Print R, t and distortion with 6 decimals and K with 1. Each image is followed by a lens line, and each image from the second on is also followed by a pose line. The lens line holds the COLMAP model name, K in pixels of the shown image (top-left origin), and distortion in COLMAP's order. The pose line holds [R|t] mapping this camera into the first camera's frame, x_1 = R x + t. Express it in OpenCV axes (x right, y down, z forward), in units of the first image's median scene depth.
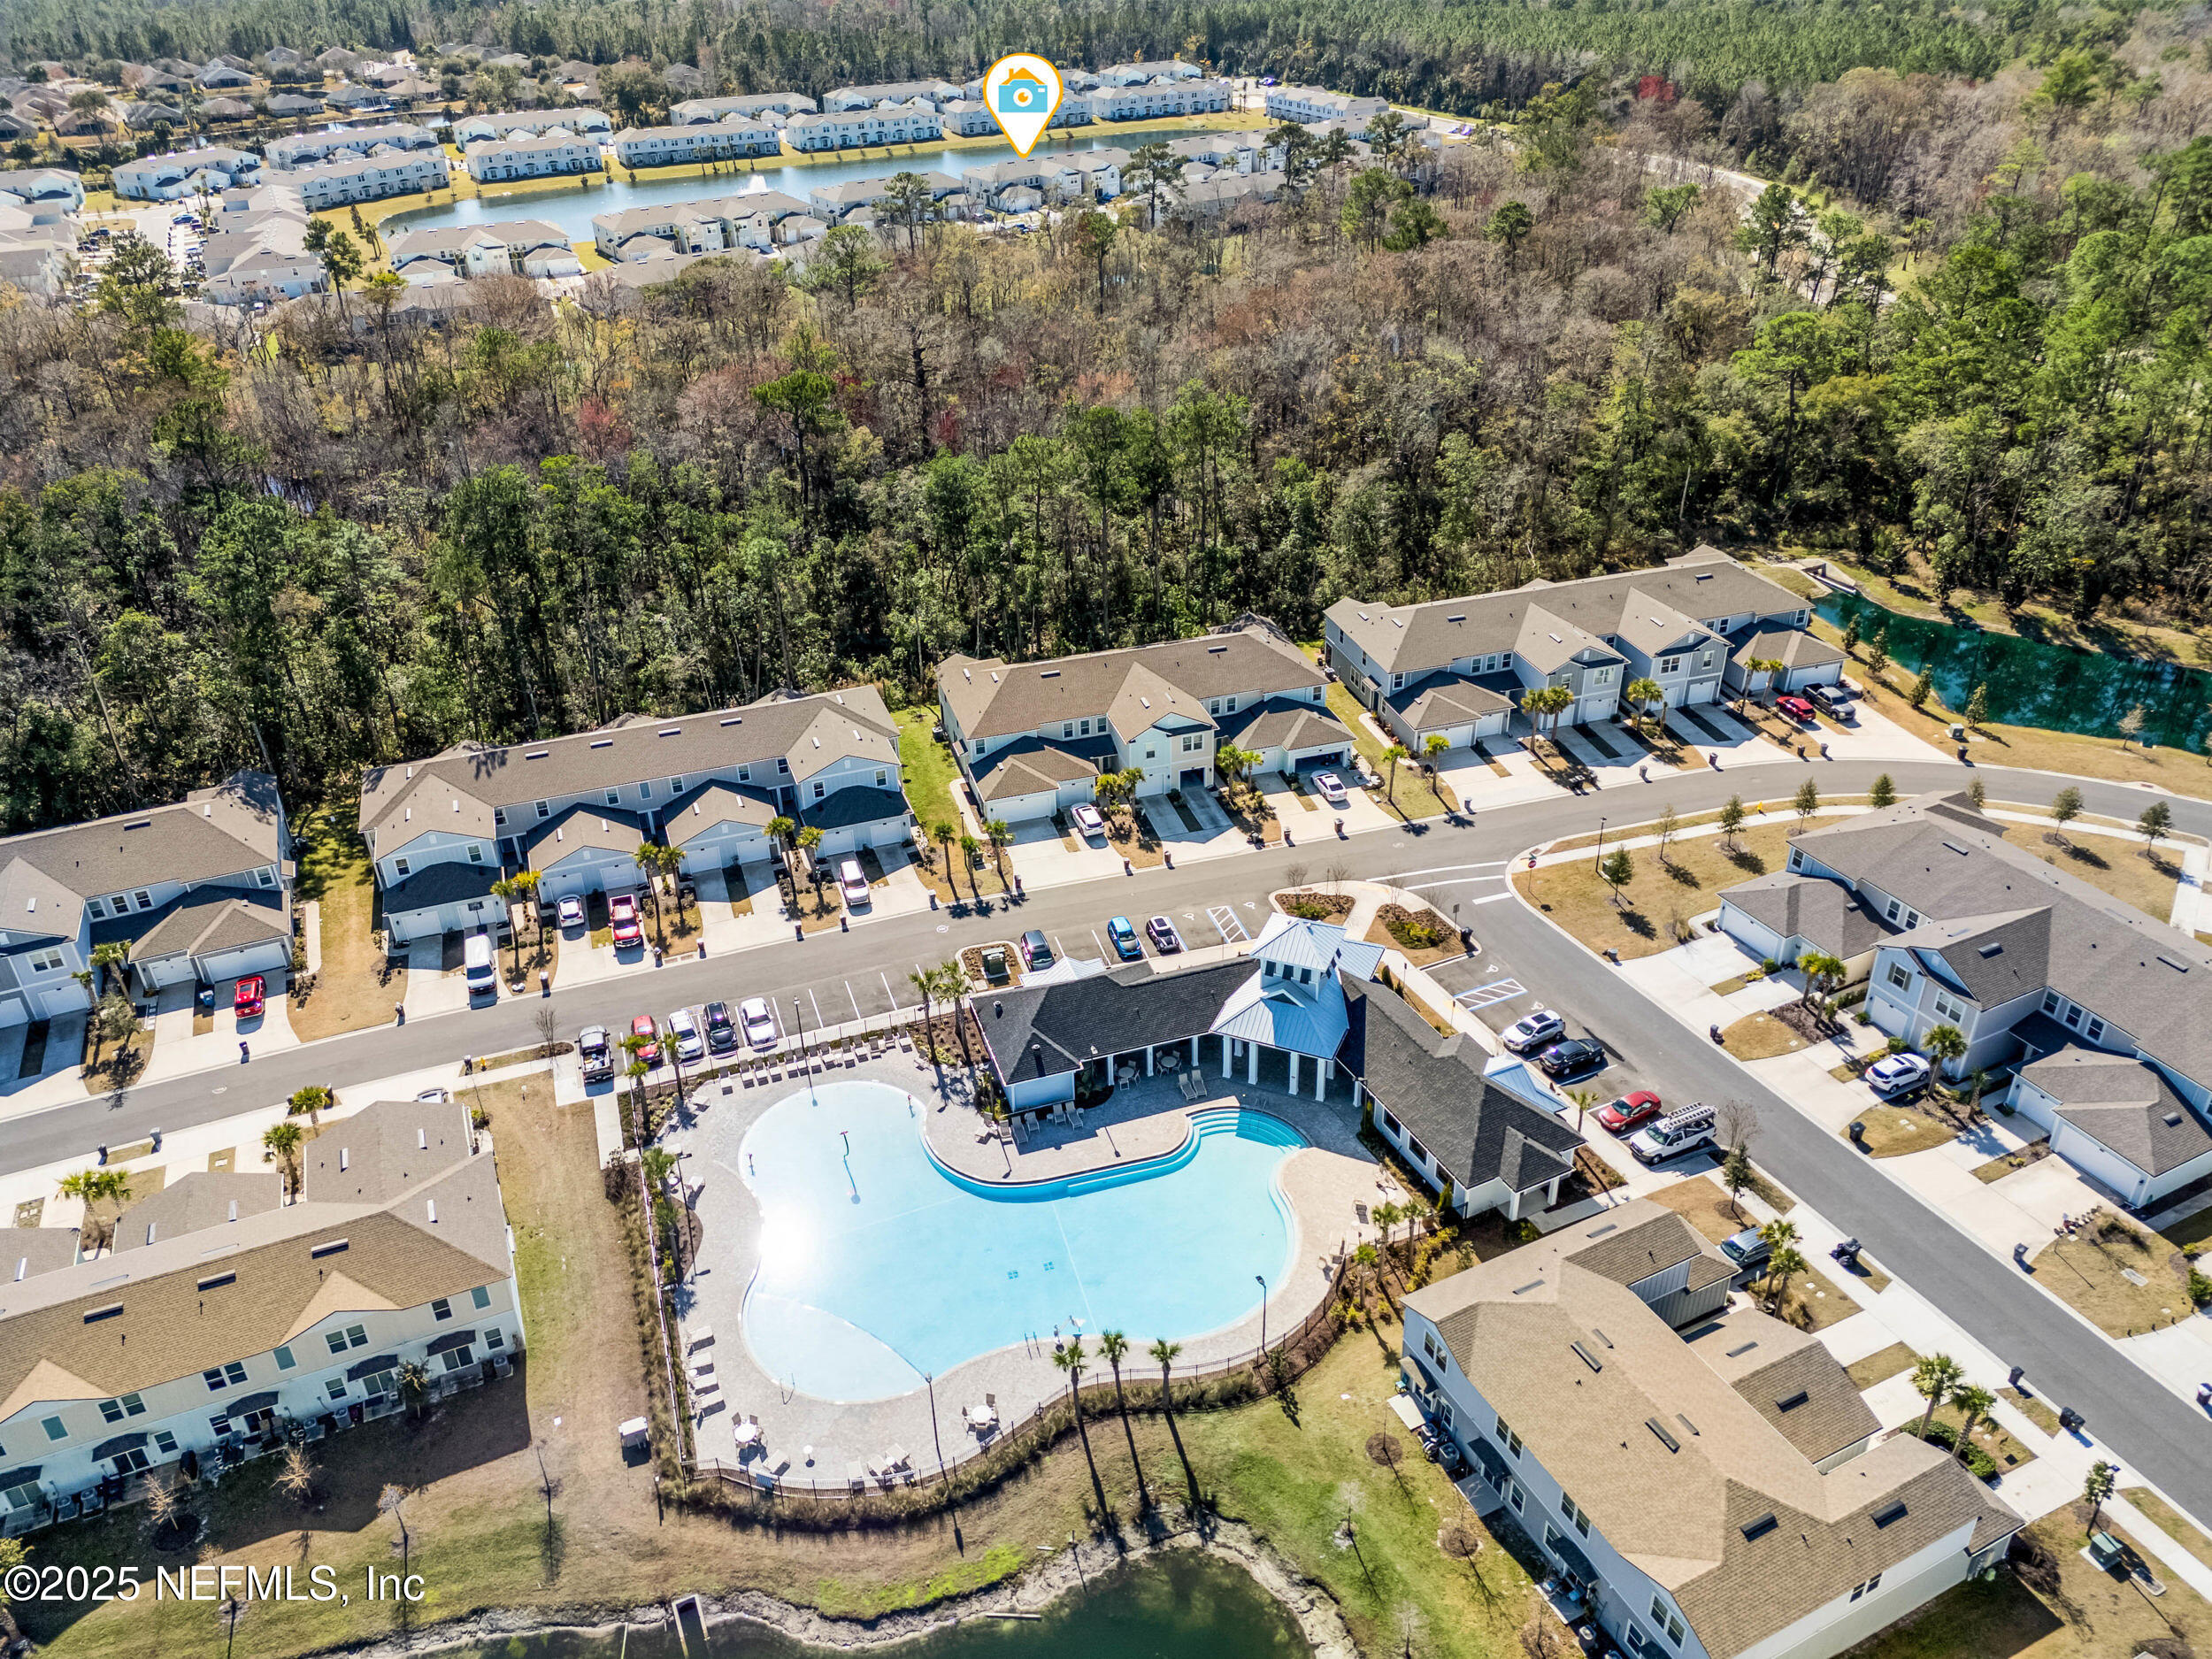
lens RADIAL K [[1551.6, 0, 1106.0], [0, 1551.6, 829.5], [0, 0, 1]] dist [0.039667, -0.003568]
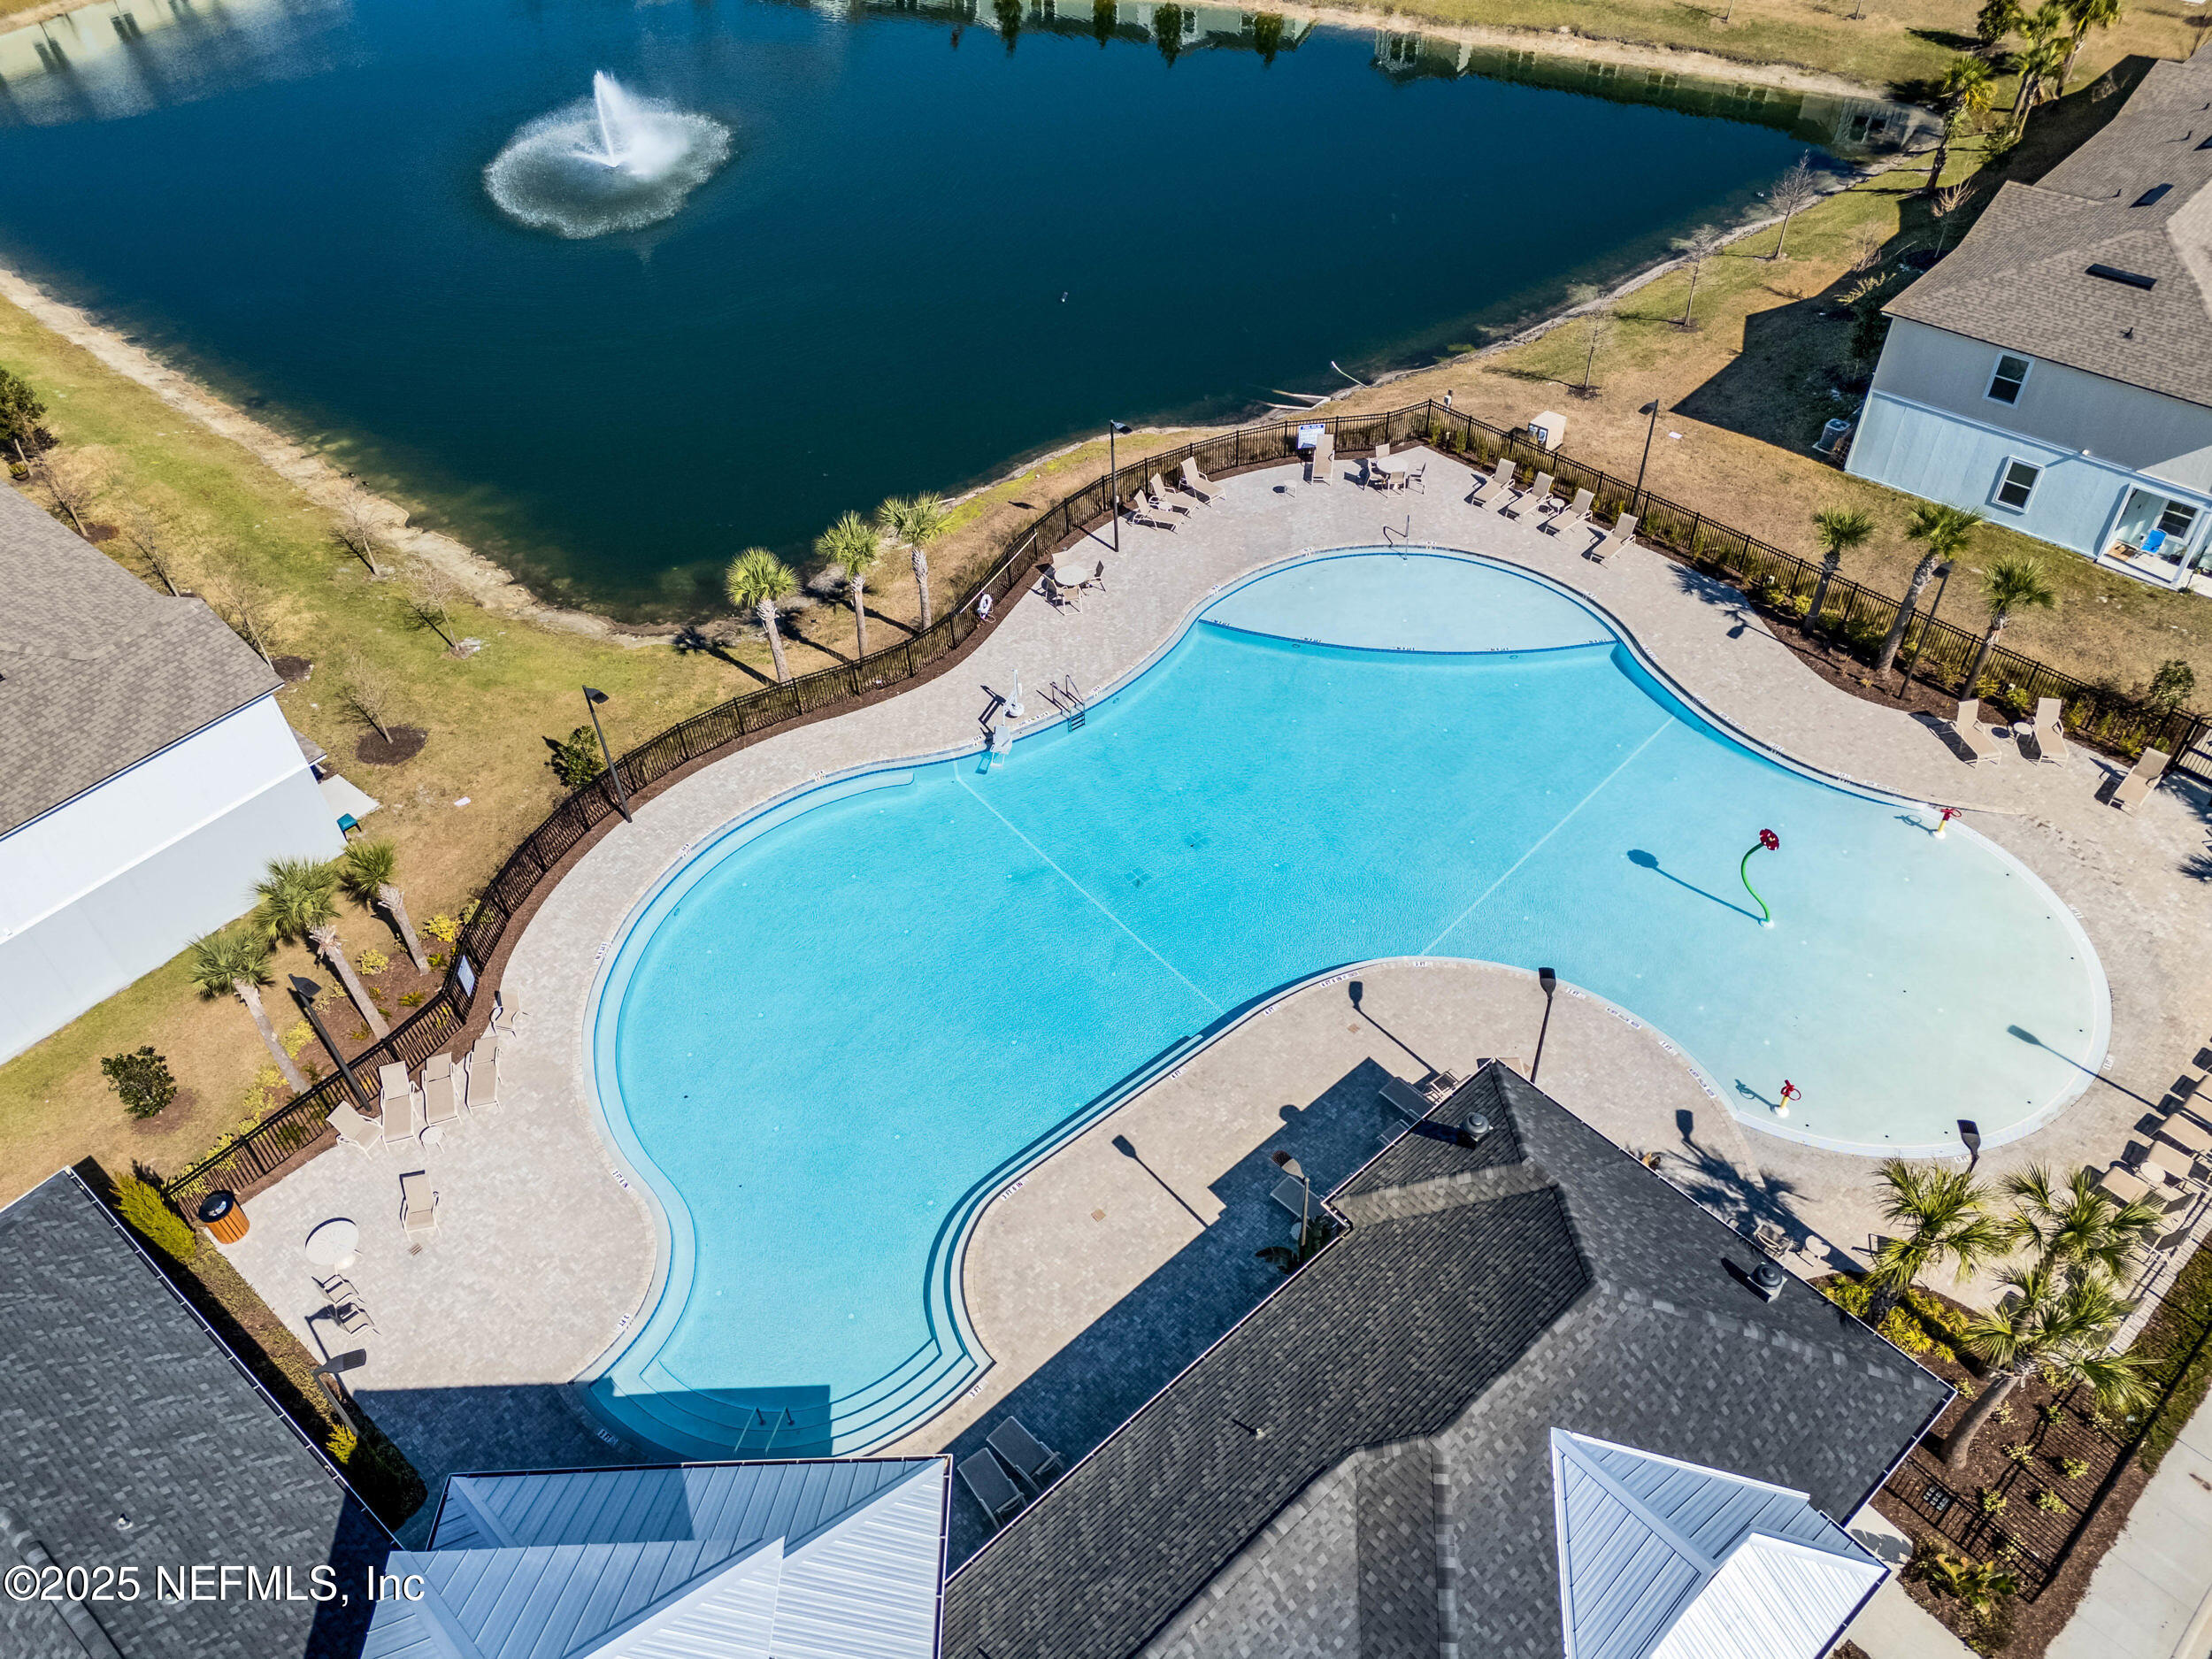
lens RADIAL K [[1551.6, 0, 1106.0], [0, 1551.6, 829.5], [0, 0, 1]] dist [0.039667, -0.003568]
pose [[-0.908727, 0.339939, -0.242192, 0.066661], [-0.158864, 0.254888, 0.953831, -0.135241], [0.385977, 0.905248, -0.177619, 0.953531]]
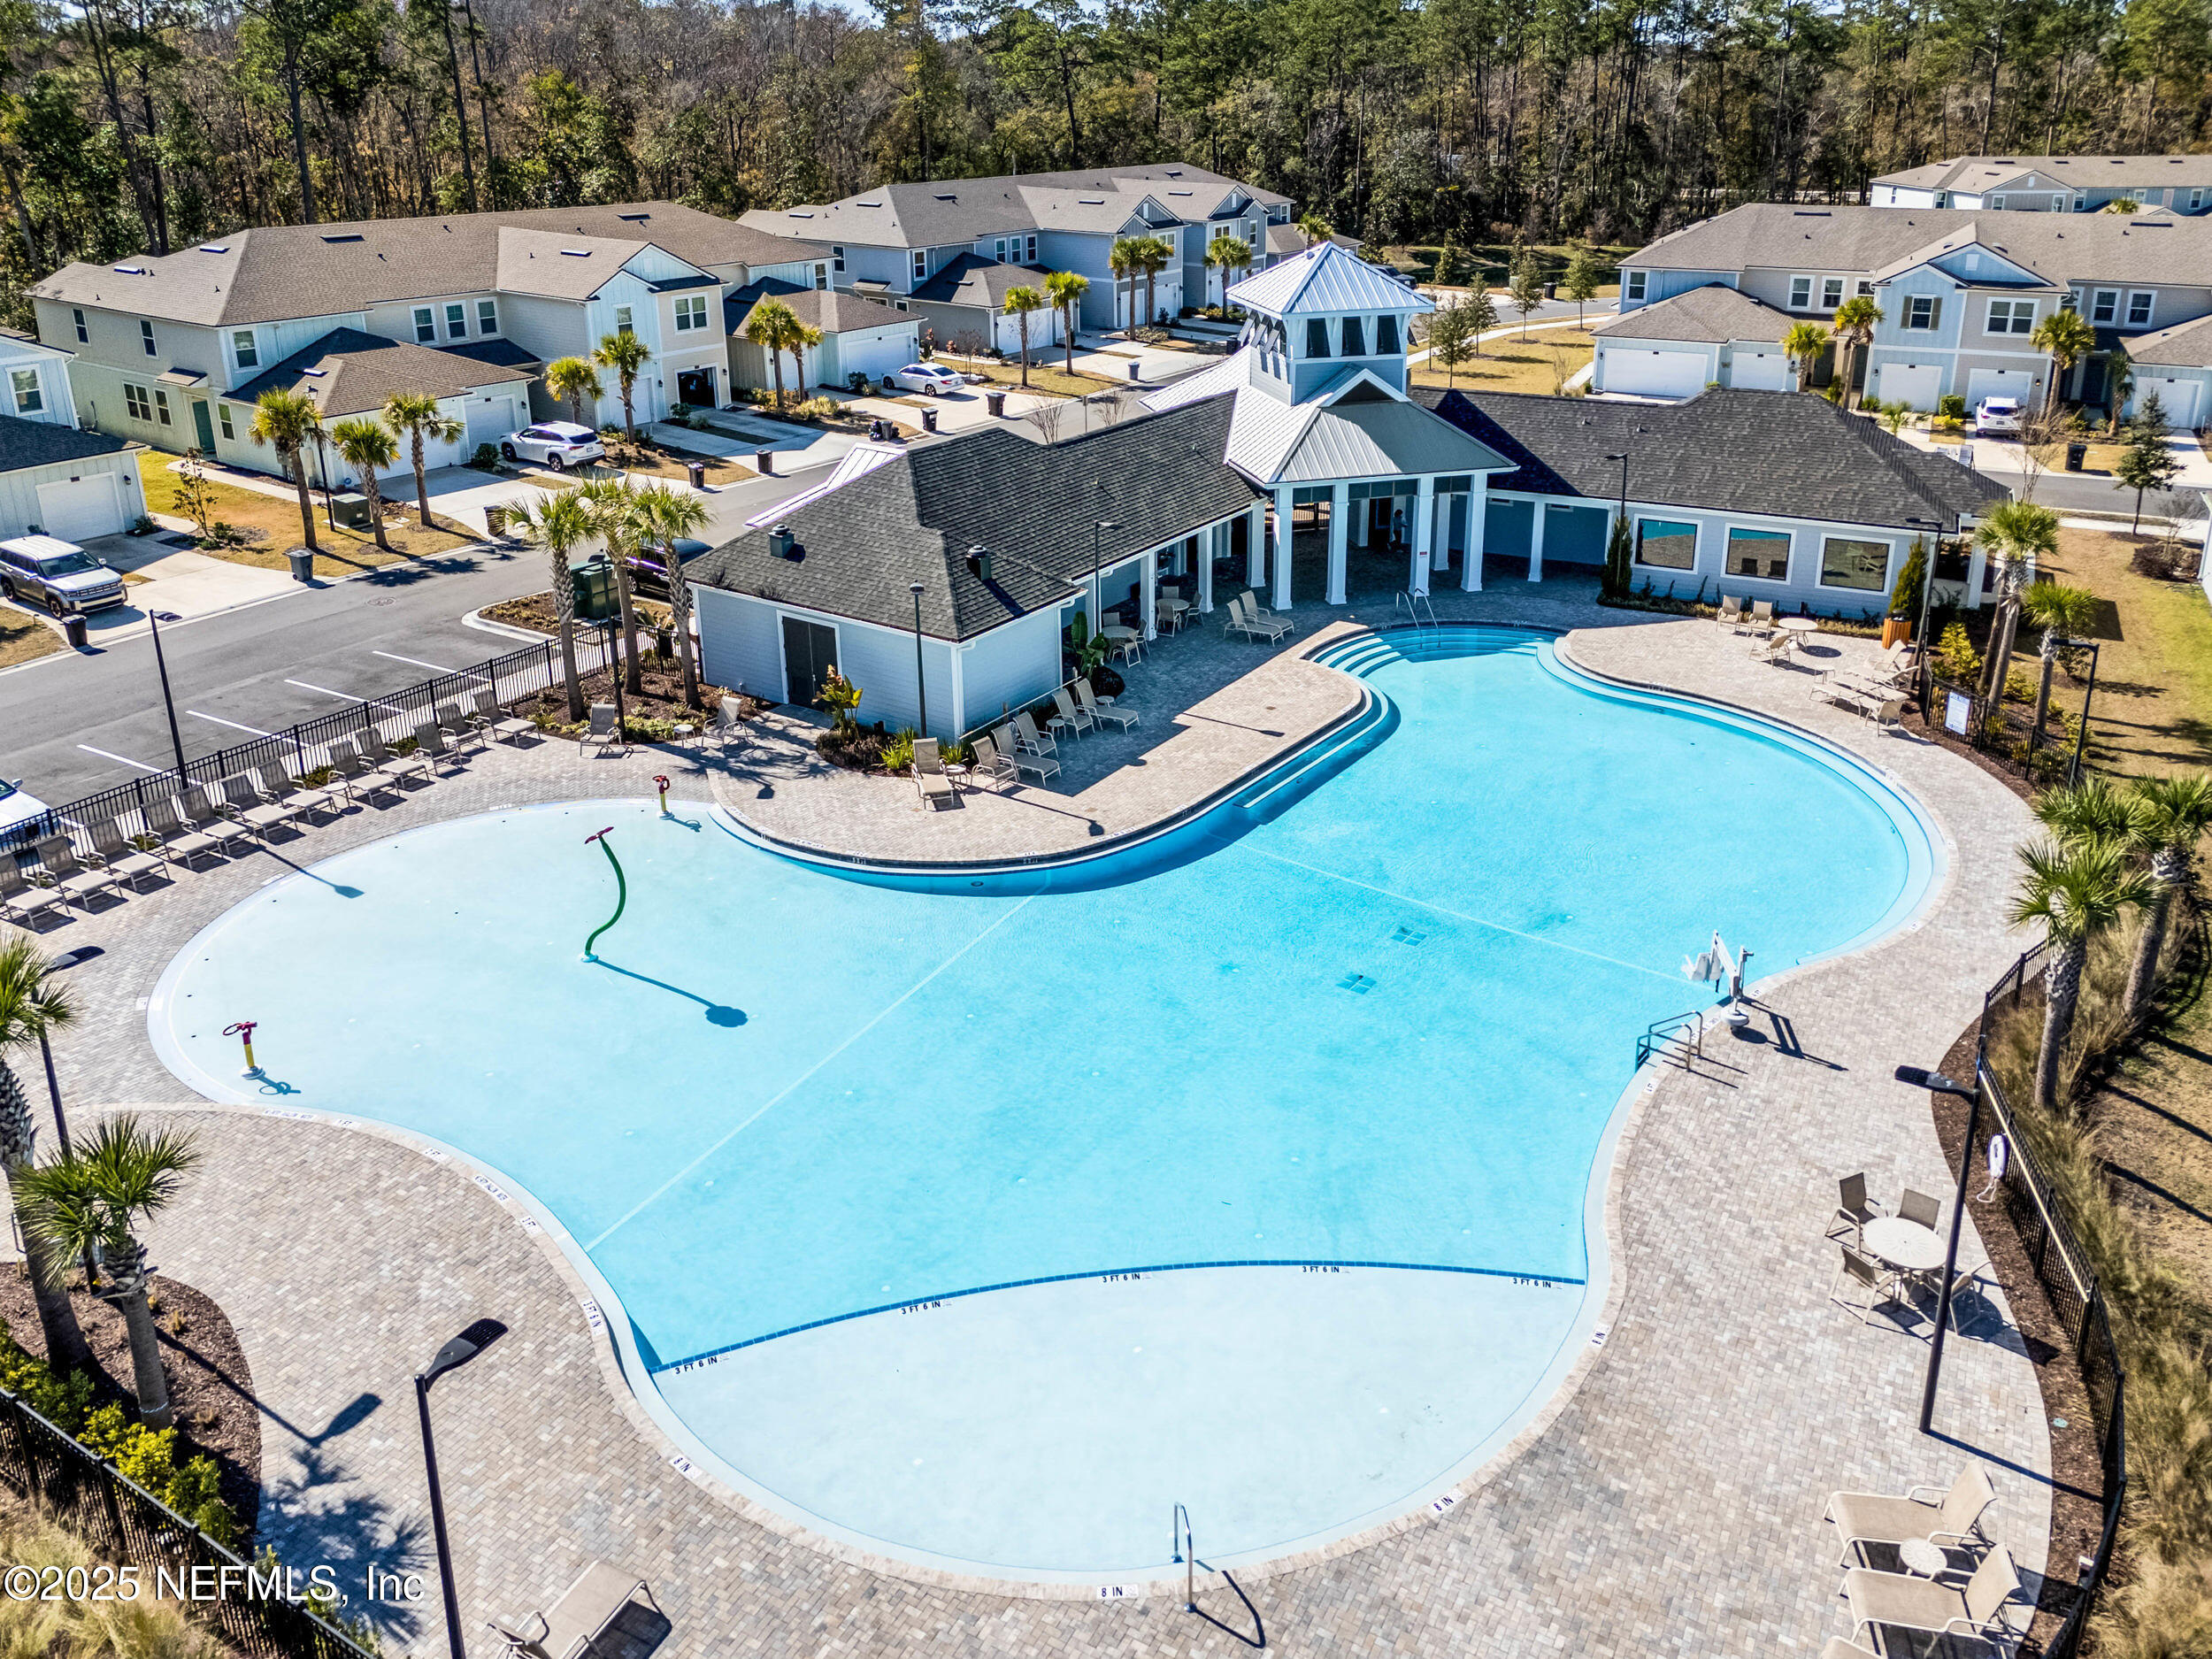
lens RADIAL K [[1551.6, 0, 1106.0], [0, 1551.6, 829.5], [0, 0, 1]] dist [0.039667, -0.003568]
pose [[0.775177, -0.239591, 0.584549, -0.249673], [0.304464, 0.952430, -0.013377, 0.215617], [-0.553537, 0.188344, 0.811248, 0.681040]]
